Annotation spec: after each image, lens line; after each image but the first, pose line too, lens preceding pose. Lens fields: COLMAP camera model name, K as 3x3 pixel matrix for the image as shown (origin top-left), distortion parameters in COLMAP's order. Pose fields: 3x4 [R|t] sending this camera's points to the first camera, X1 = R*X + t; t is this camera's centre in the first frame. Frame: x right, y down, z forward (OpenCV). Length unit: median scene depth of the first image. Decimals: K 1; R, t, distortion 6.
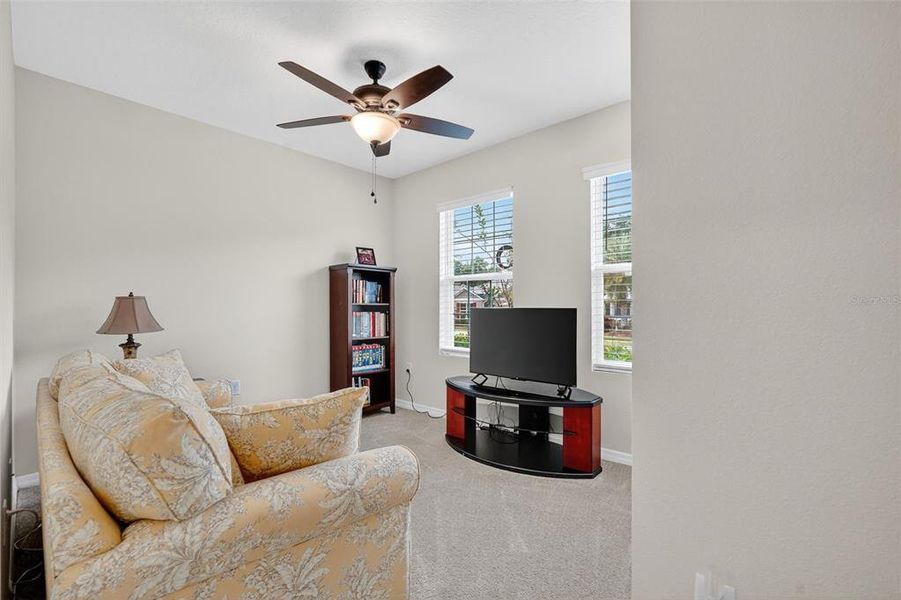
lens RADIAL K [[406.9, 0, 453.1], [0, 406.9, 308.3], [0, 0, 1]] dist [-0.003297, 0.002406]
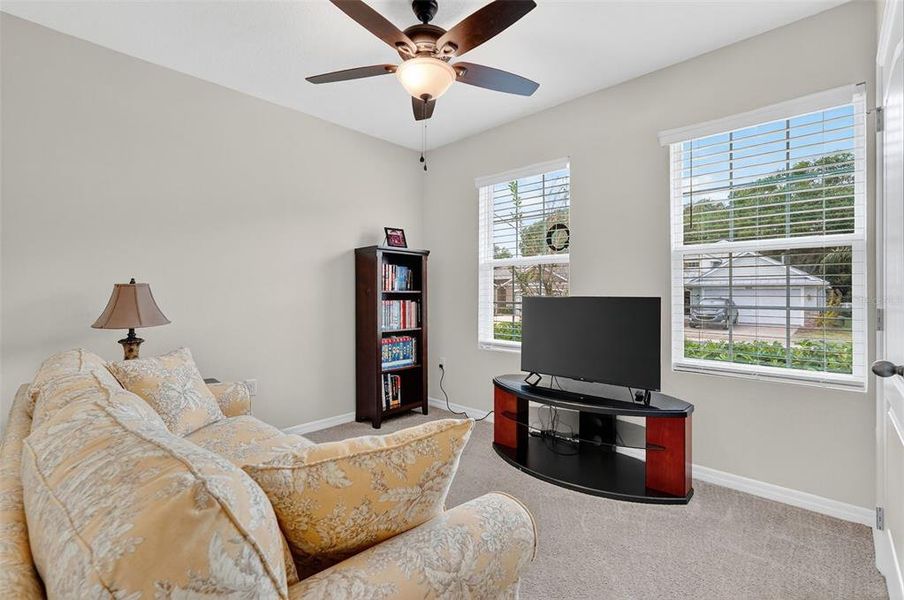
lens RADIAL K [[408.2, 0, 451.8], [0, 408.2, 293.7], [0, 0, 1]] dist [-0.003297, 0.002406]
pose [[0.999927, -0.000262, -0.012078, -0.115640], [0.000251, 1.000000, -0.000924, -0.006917], [0.012078, 0.000921, 0.999927, 0.157015]]
